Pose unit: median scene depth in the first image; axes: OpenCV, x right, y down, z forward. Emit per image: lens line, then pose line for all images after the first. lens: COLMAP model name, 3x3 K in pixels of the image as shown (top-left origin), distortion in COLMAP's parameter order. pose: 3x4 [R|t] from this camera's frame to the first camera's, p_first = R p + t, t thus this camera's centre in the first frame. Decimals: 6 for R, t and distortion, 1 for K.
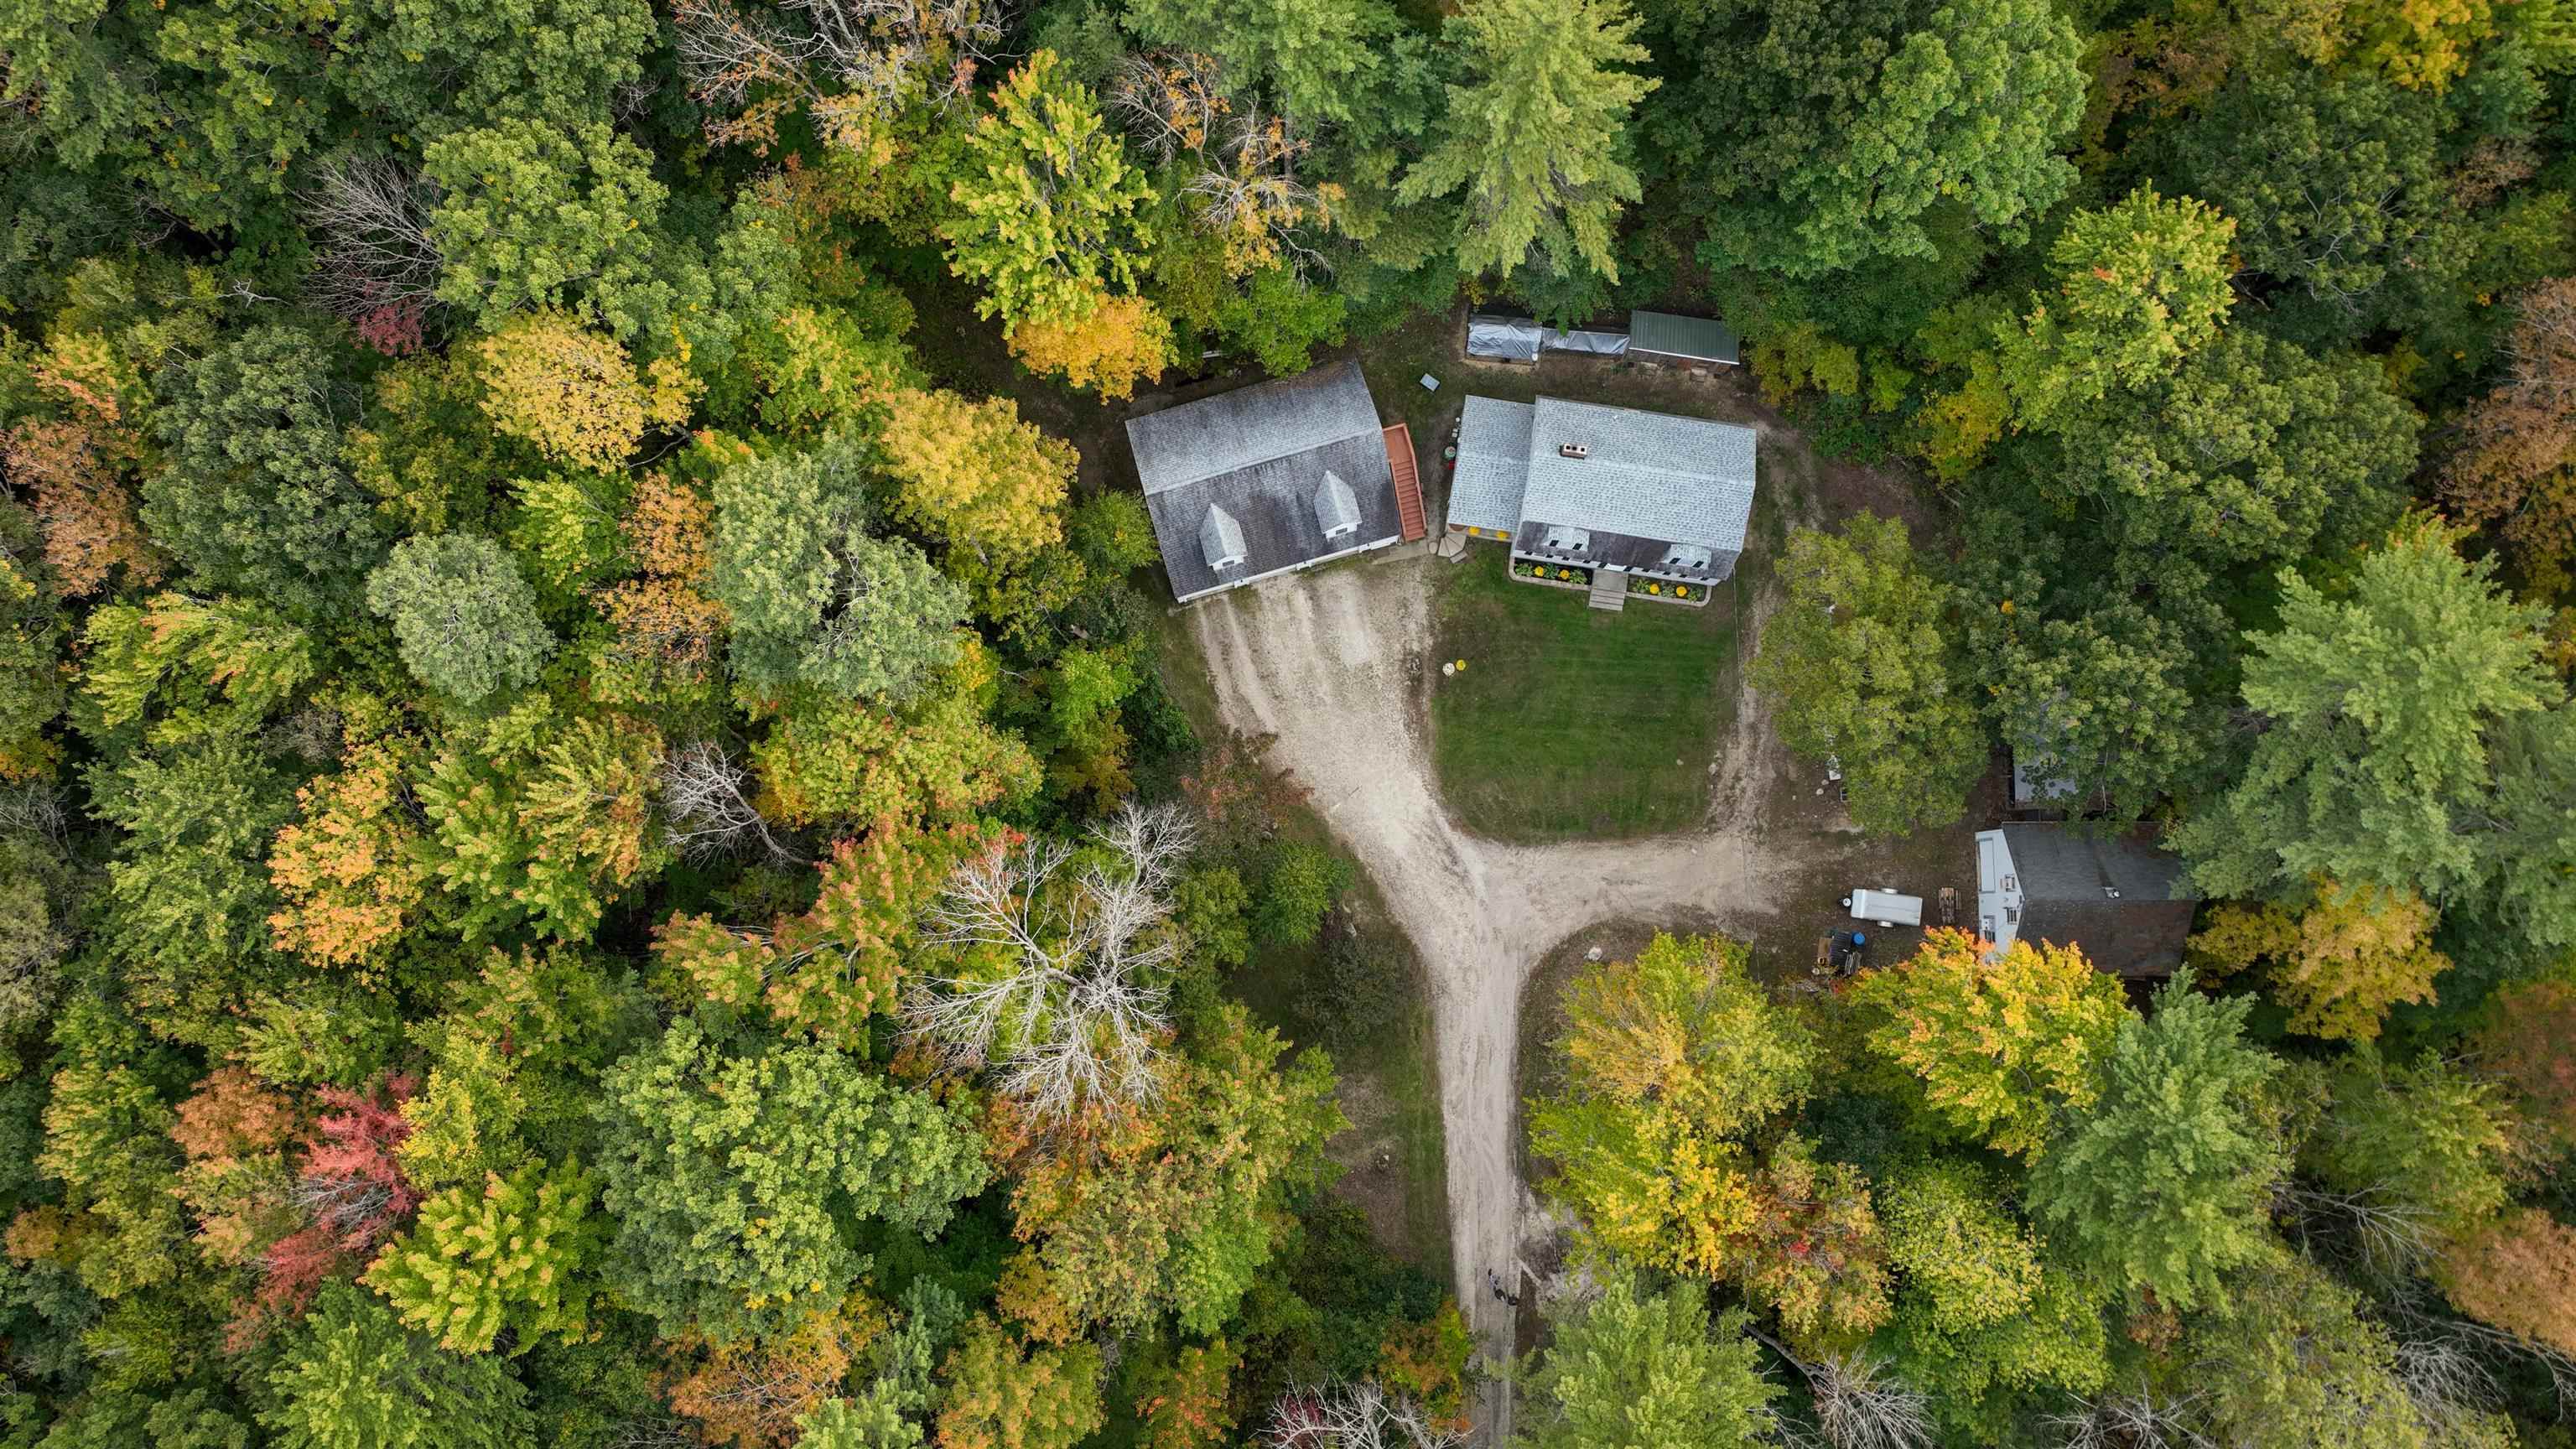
lens RADIAL K [[1805.0, 0, 1288.0], [0, 1805.0, 724.5], [0, 0, 1]] dist [0.001493, 0.001257]
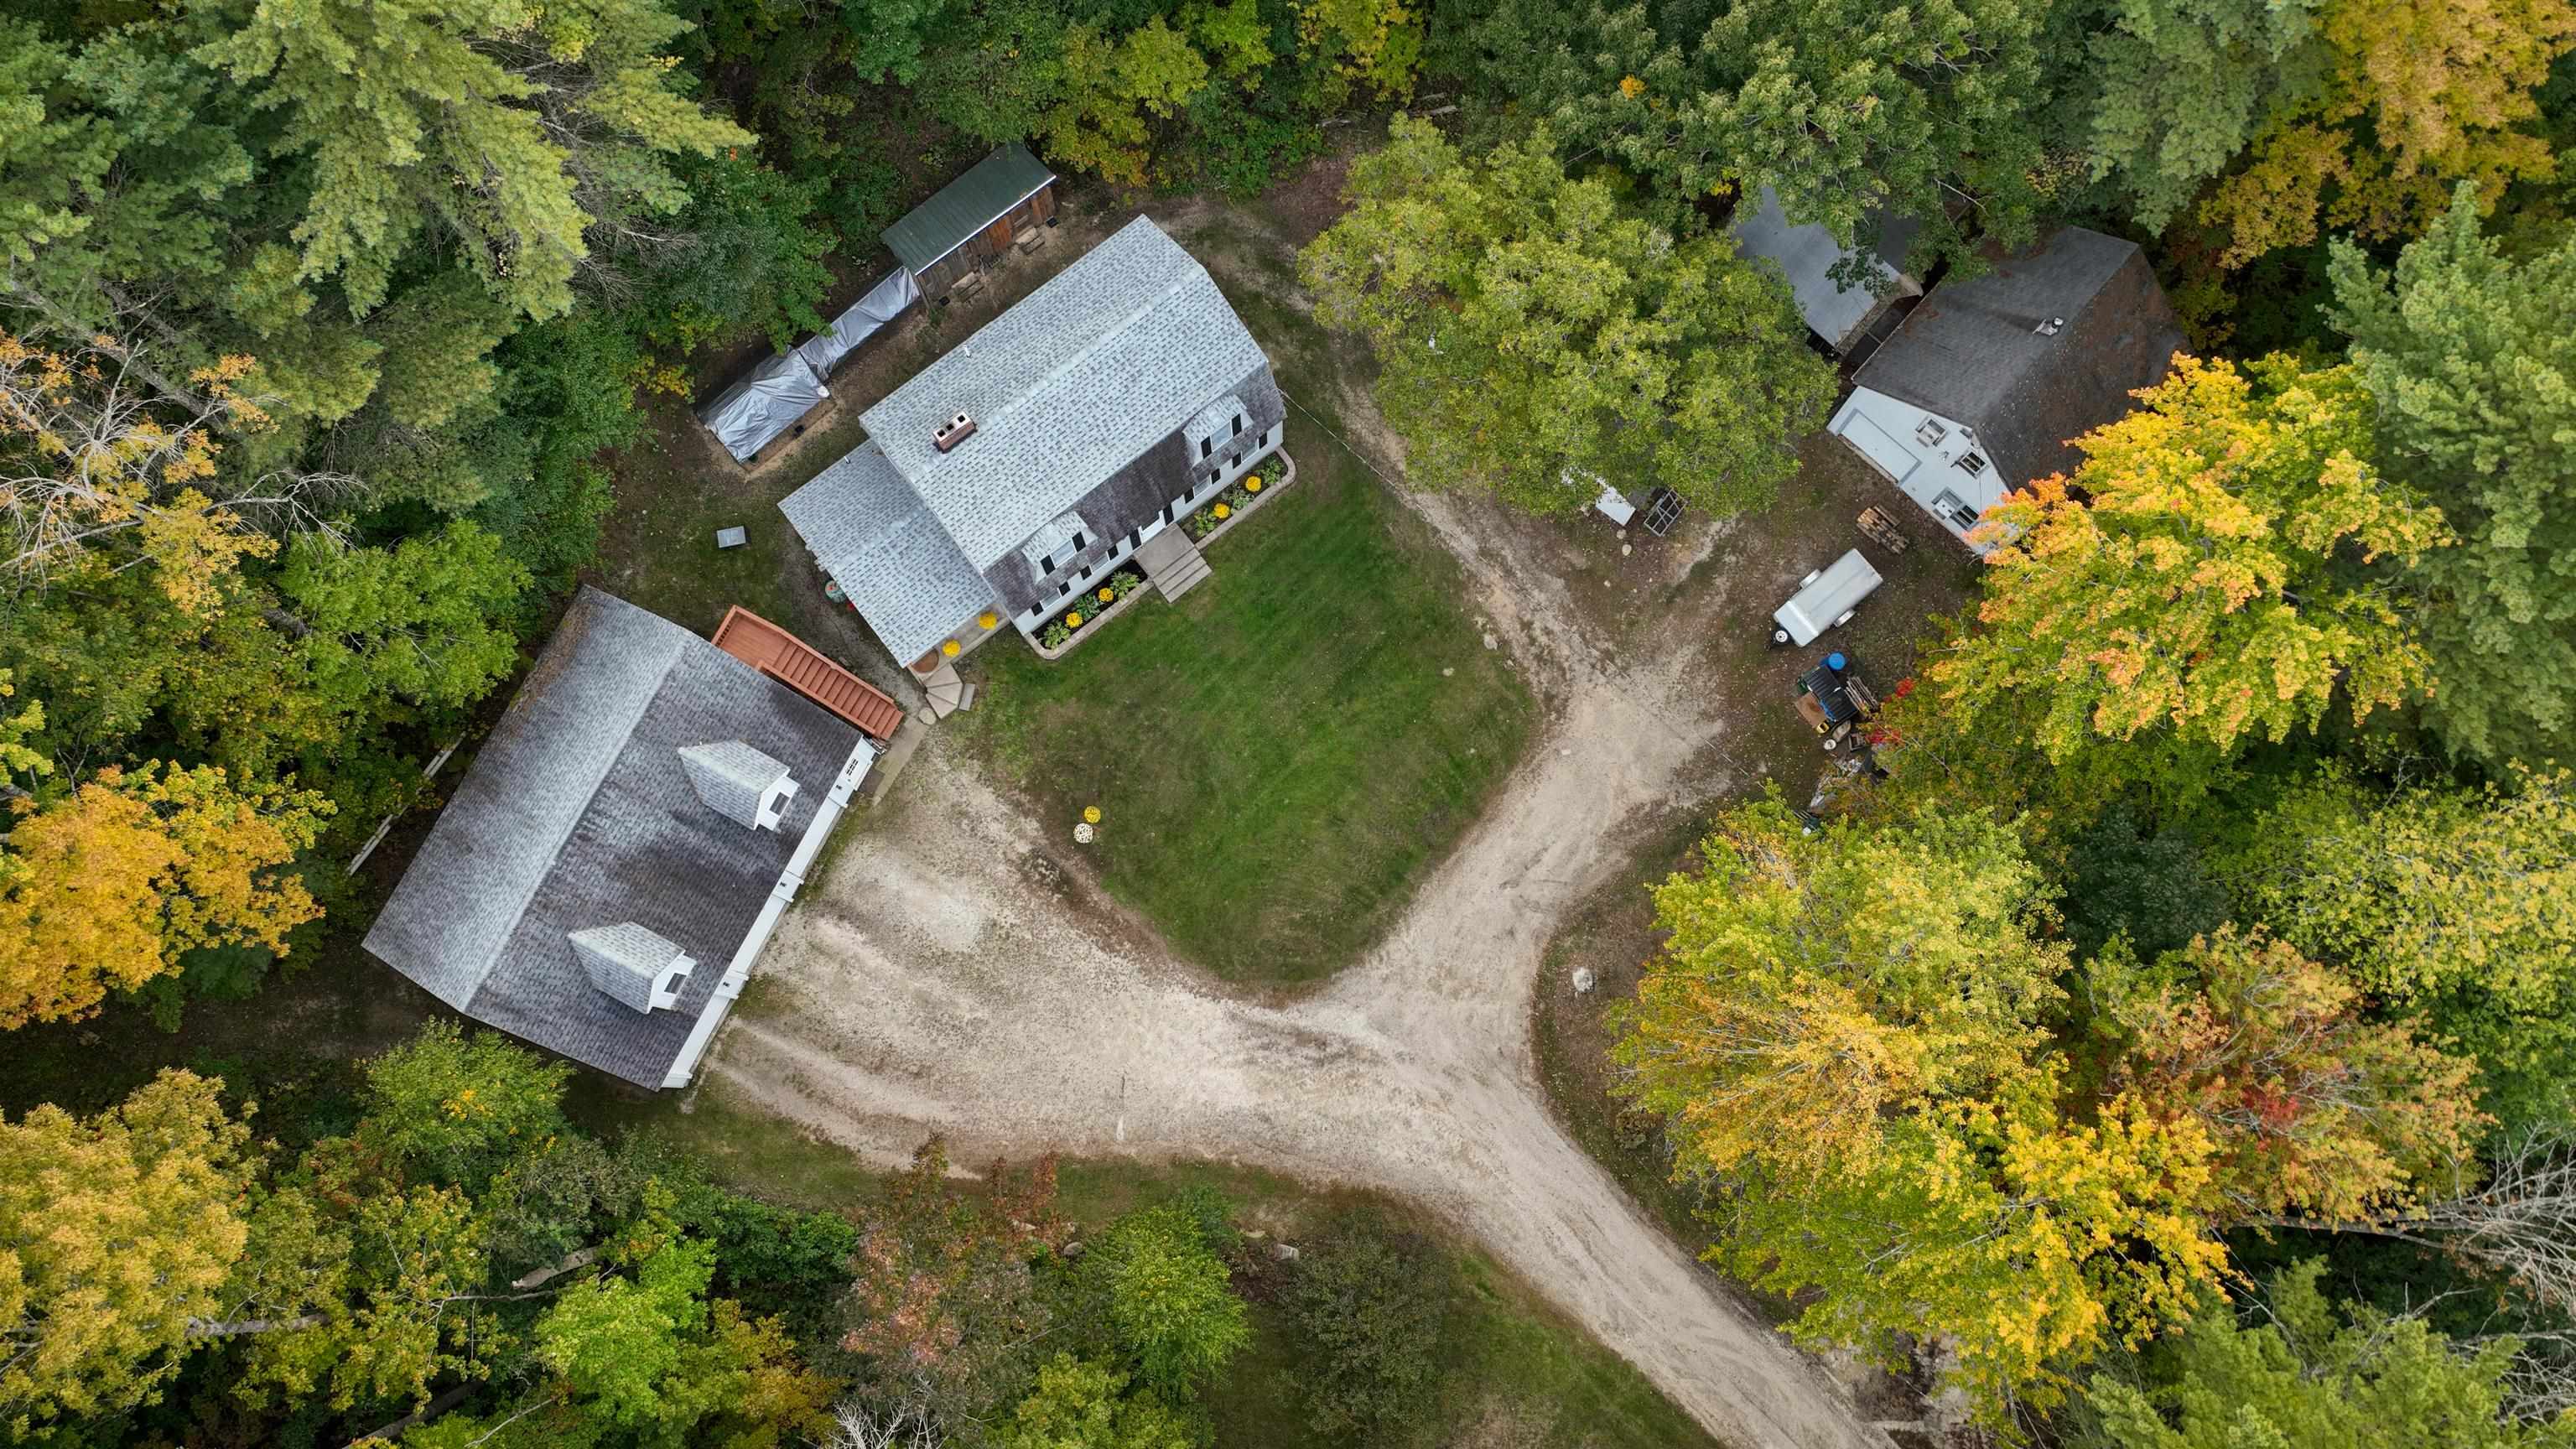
lens RADIAL K [[1805.0, 0, 1288.0], [0, 1805.0, 724.5], [0, 0, 1]] dist [0.001493, 0.001257]
pose [[0.682861, -0.712326, 0.162148, 0.064041], [0.725957, 0.686489, -0.041463, 0.019380], [-0.081778, 0.146026, 0.985895, 0.391806]]
